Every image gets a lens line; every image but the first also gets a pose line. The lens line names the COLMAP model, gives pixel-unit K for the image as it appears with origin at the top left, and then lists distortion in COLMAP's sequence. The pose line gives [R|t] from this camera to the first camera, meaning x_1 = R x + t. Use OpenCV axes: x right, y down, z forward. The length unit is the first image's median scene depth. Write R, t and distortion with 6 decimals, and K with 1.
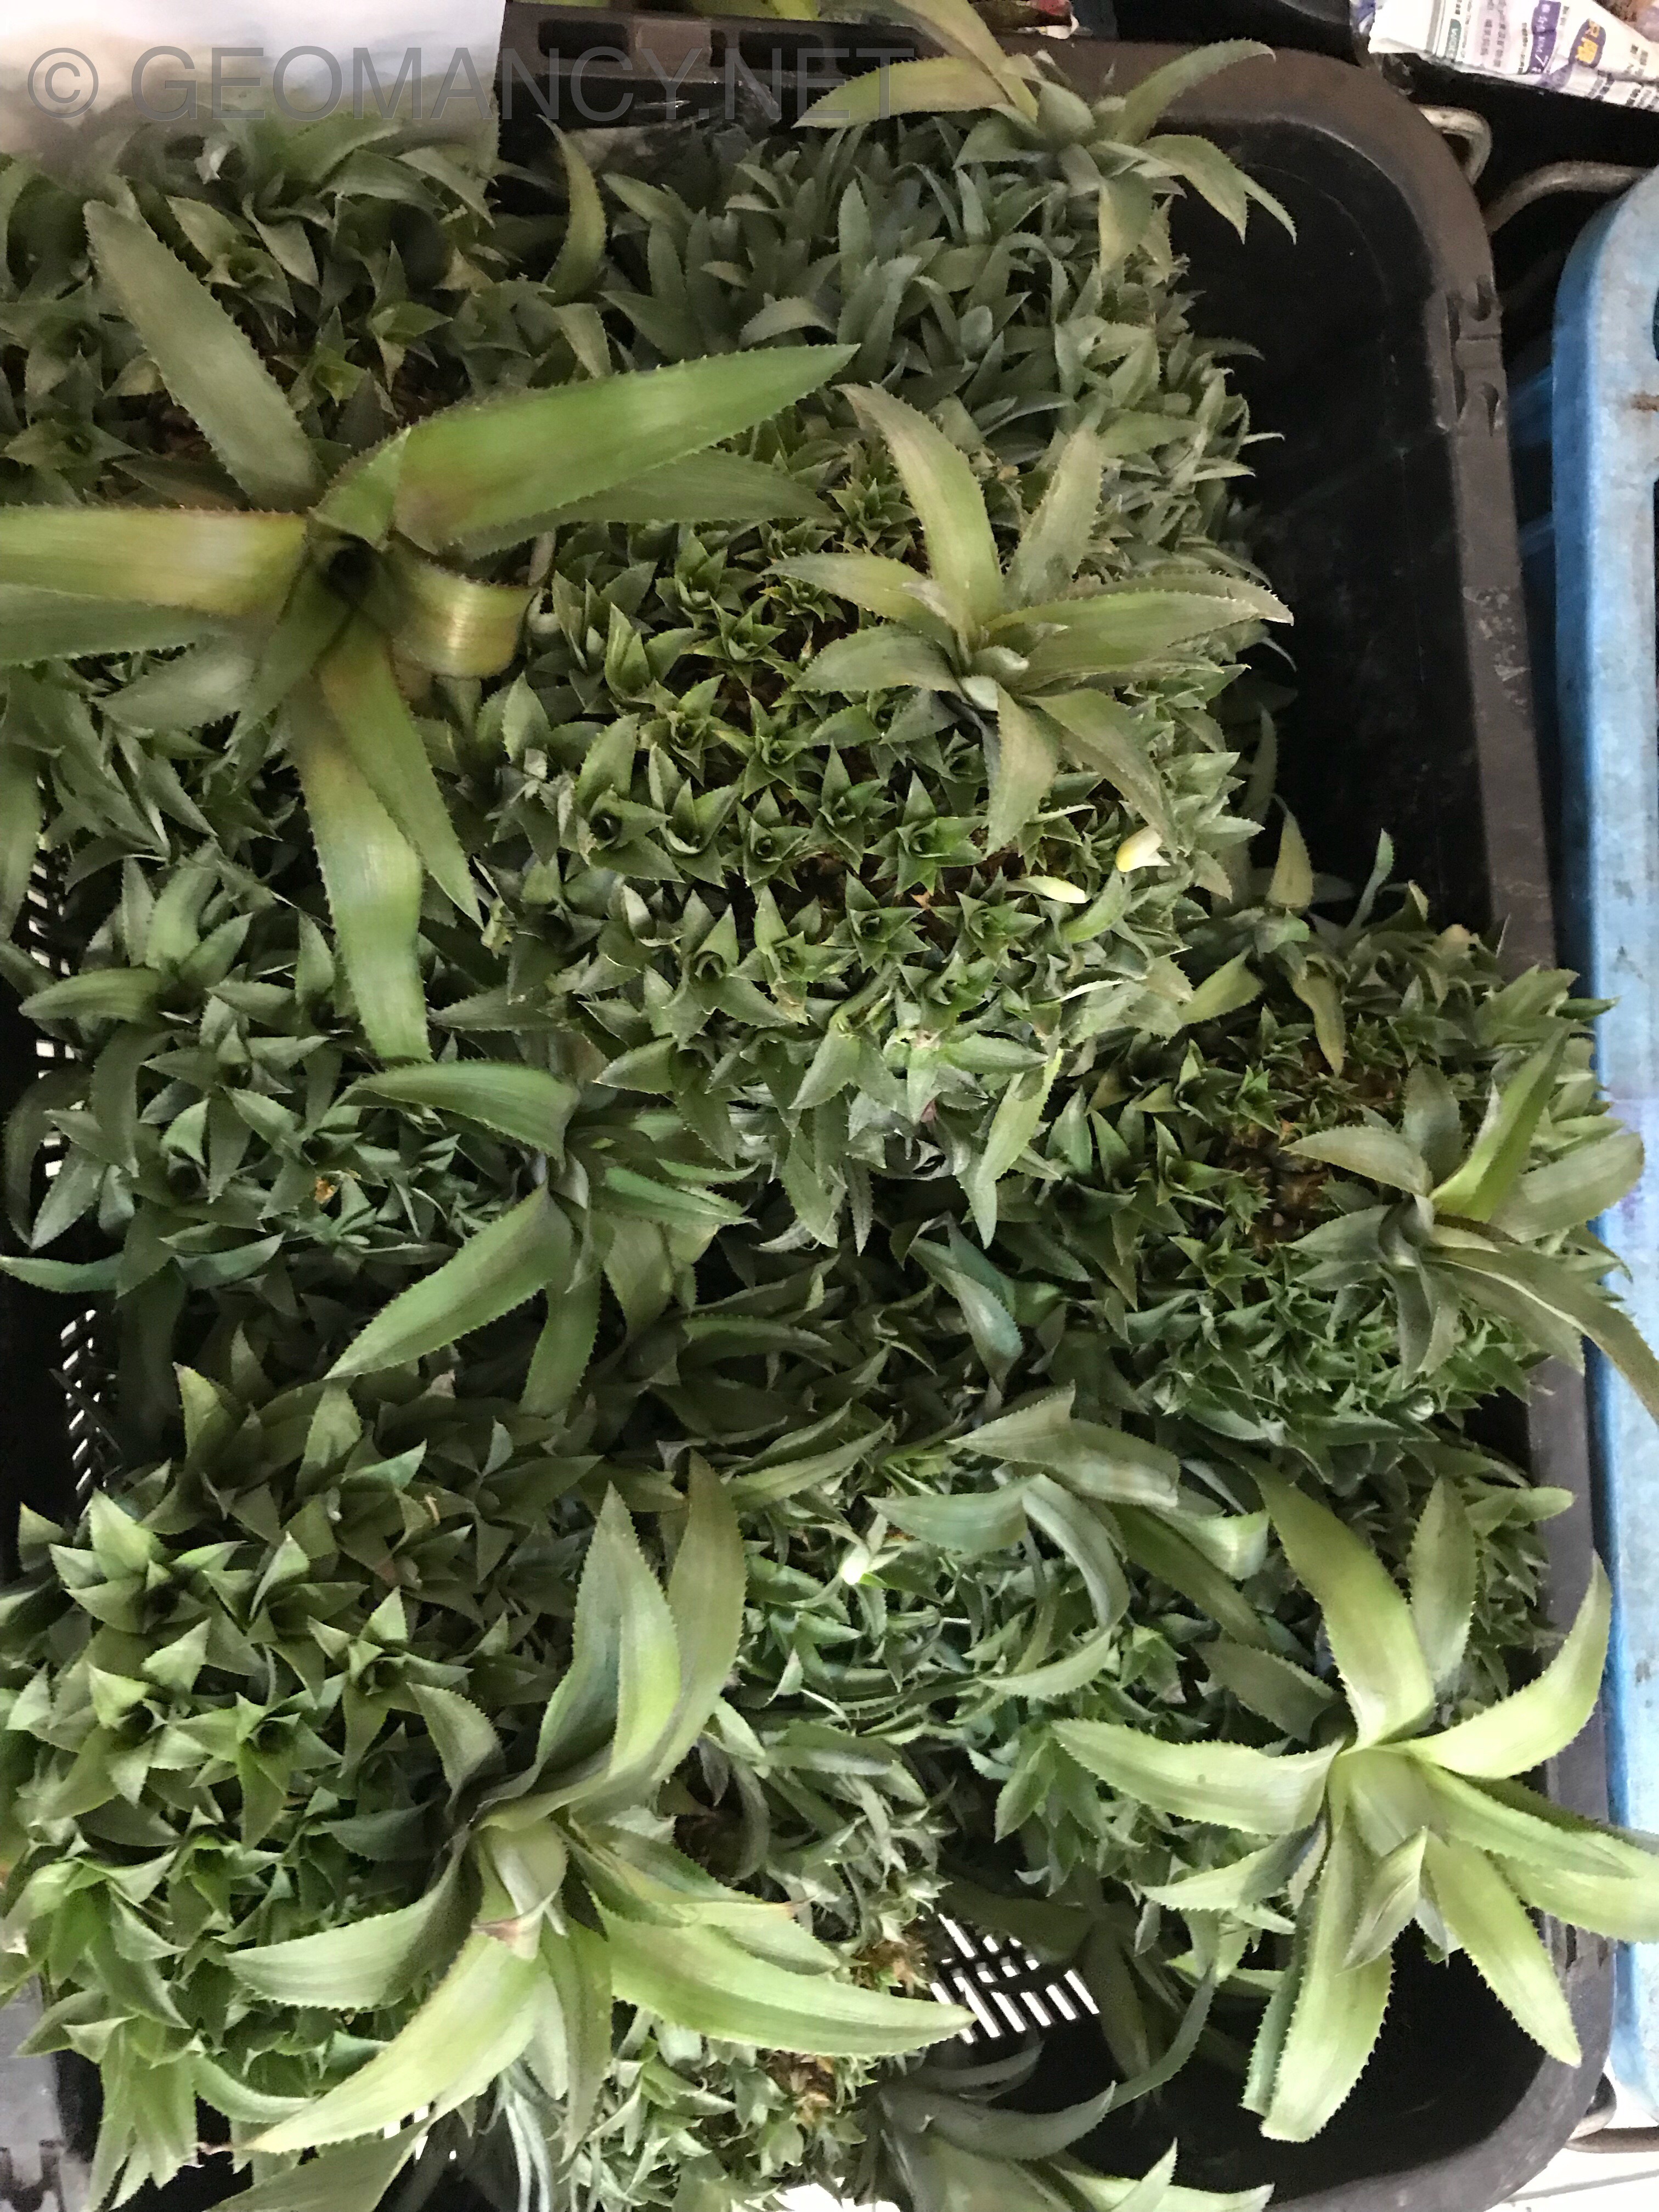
lens RADIAL K [[1809.3, 0, 816.0], [0, 1809.3, 1107.6], [0, 0, 1]] dist [0.023826, -0.040590]
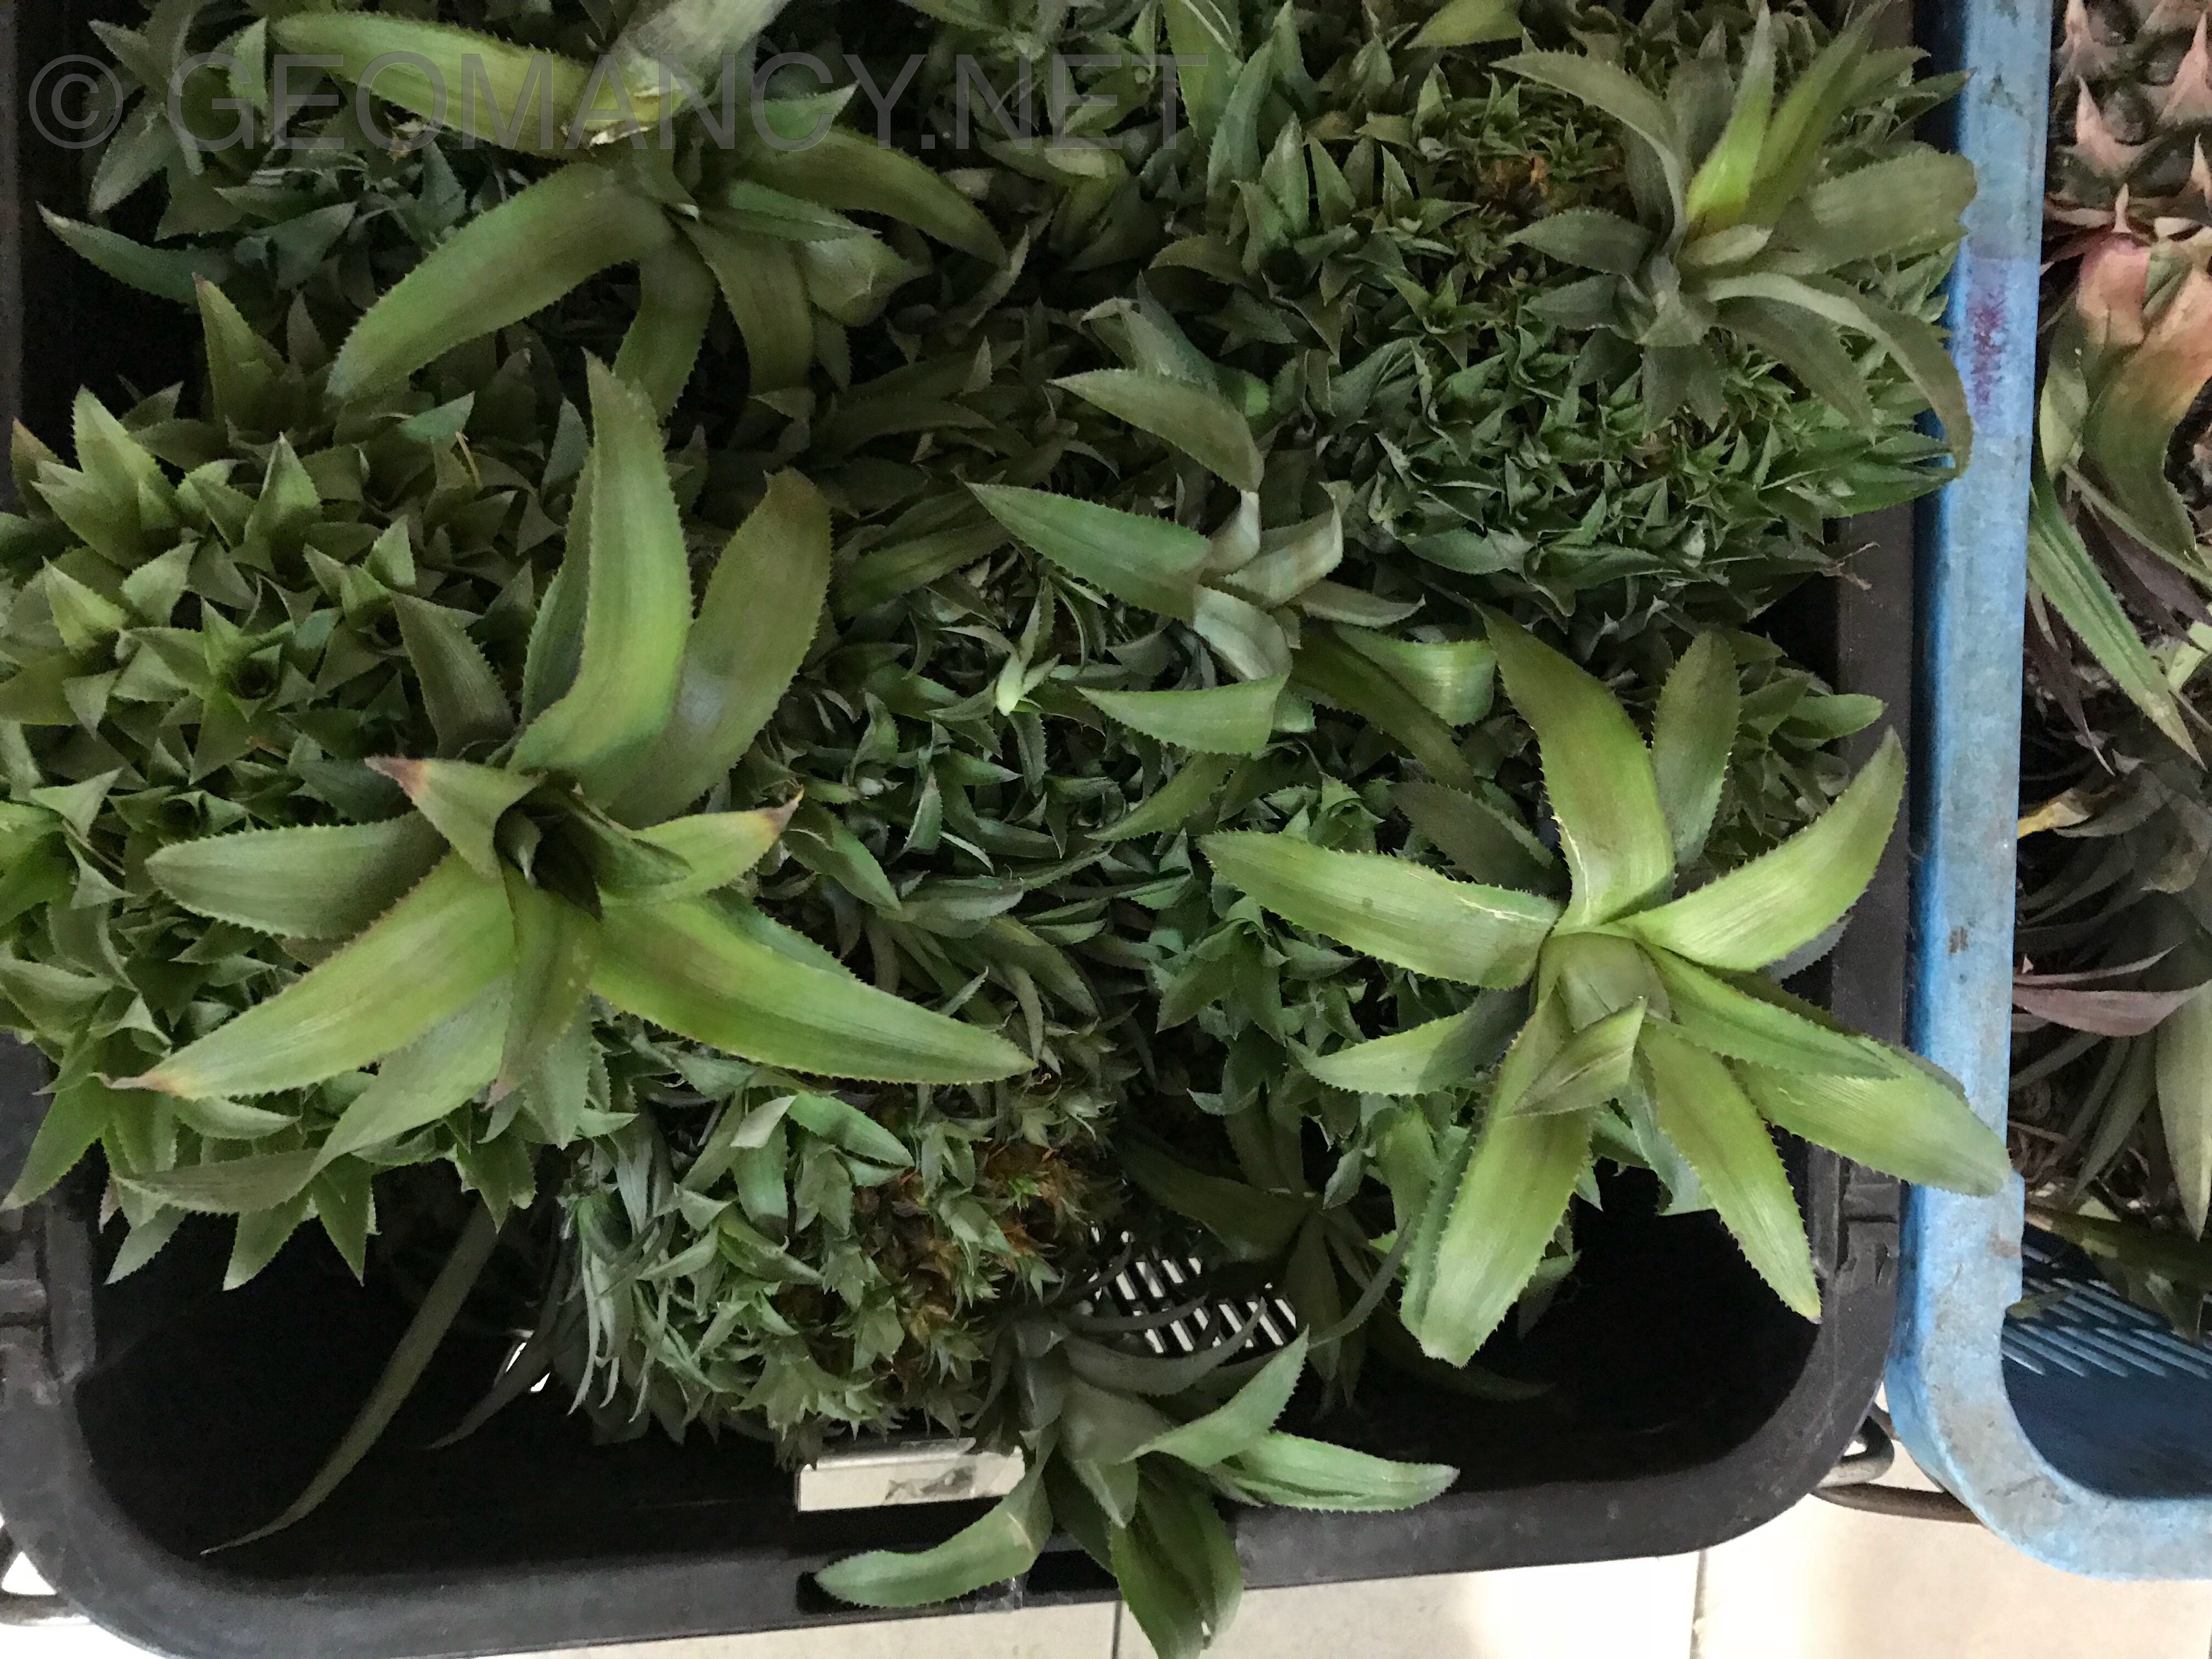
lens RADIAL K [[1809.3, 0, 1103.0], [0, 1809.3, 822.4], [0, 0, 1]] dist [0.023826, -0.040590]
pose [[0.993102, 0.069691, -0.094295, 0.160314], [-0.068499, 0.997526, 0.015824, 0.315835], [0.095164, -0.009255, 0.995419, 0.146791]]
